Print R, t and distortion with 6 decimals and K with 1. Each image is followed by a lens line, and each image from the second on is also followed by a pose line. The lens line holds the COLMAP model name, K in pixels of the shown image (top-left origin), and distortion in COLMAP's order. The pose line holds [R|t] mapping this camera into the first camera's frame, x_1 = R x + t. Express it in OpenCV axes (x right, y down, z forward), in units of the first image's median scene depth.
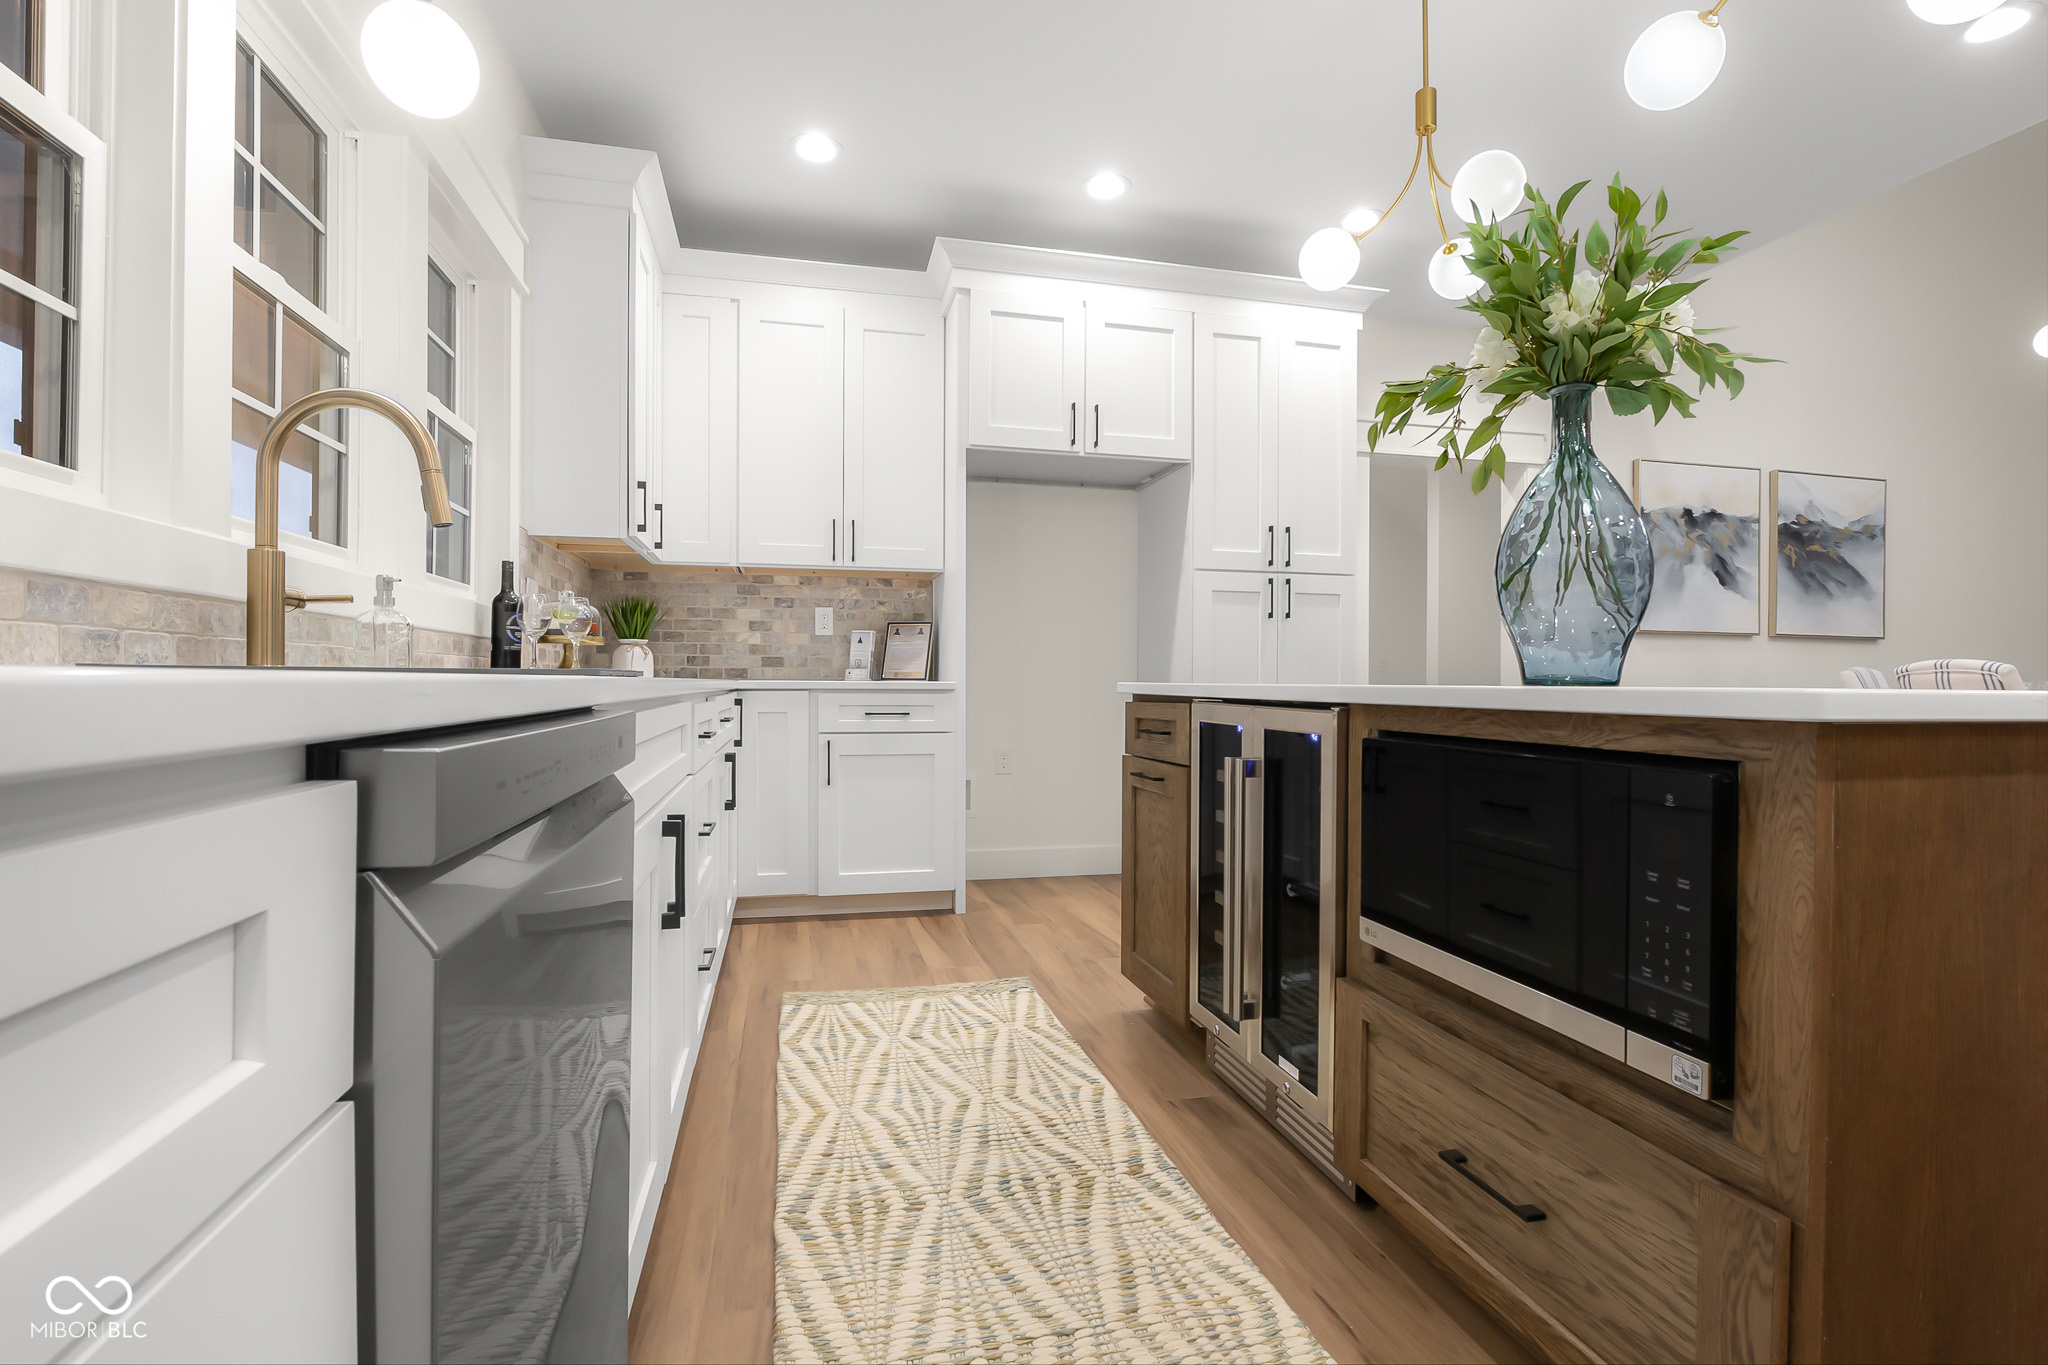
lens RADIAL K [[957.2, 0, 1032.2], [0, 957.2, 680.9], [0, 0, 1]] dist [0.003437, 0.001012]
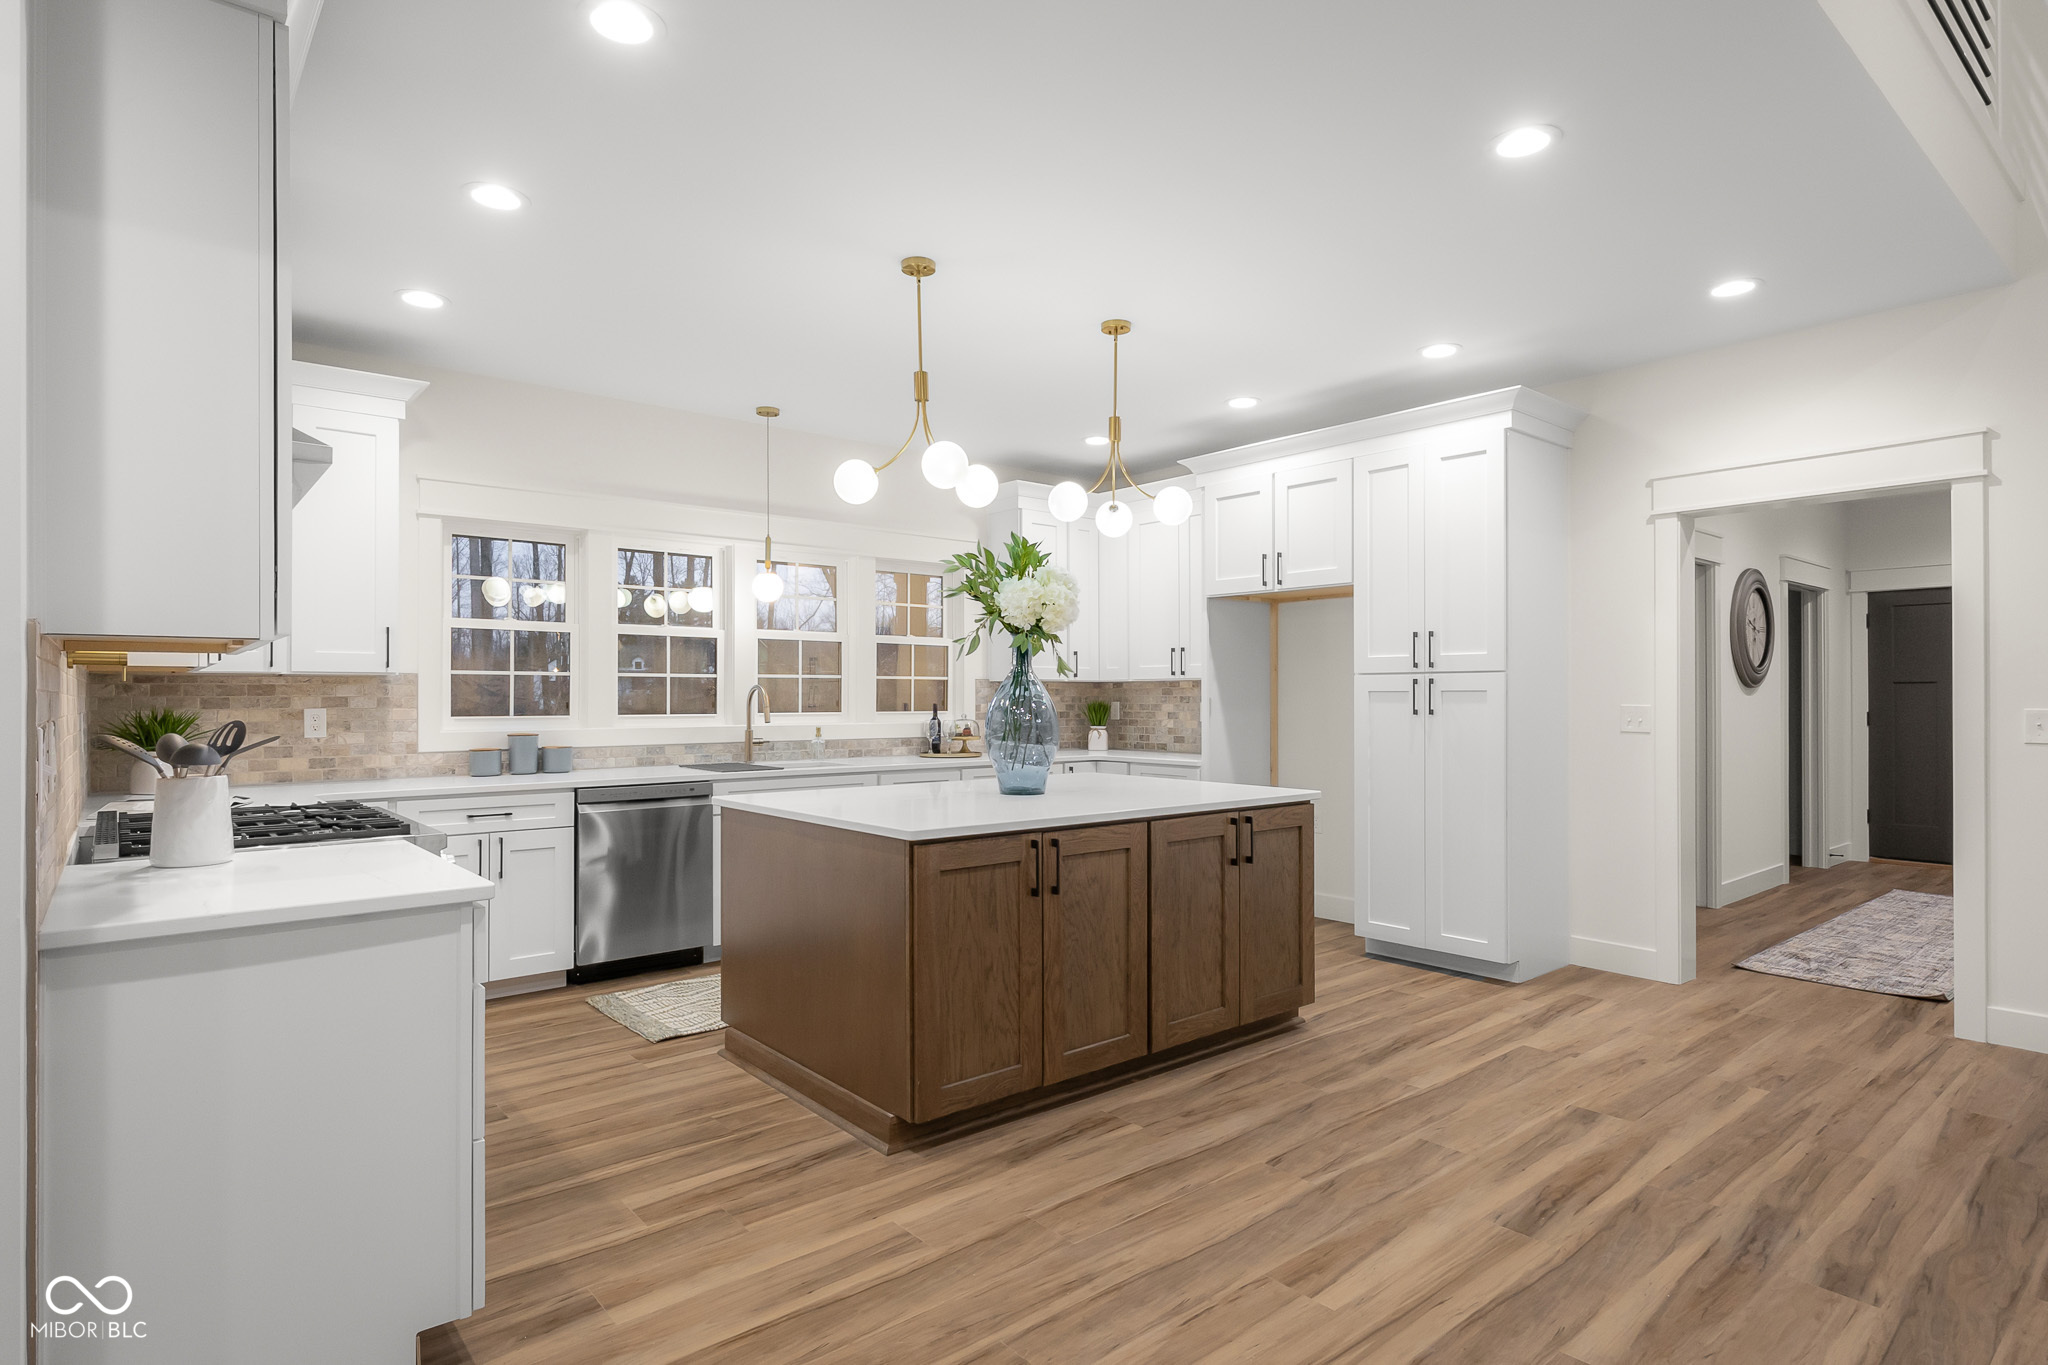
lens RADIAL K [[1092.8, 0, 1012.7], [0, 1092.8, 687.8], [0, 0, 1]] dist [0.003061, -0.000226]
pose [[0.434357, -0.013478, -0.900640, 0.923666], [0.005409, 0.999909, -0.012355, -0.065028], [0.900724, 0.000495, 0.434391, 0.021322]]
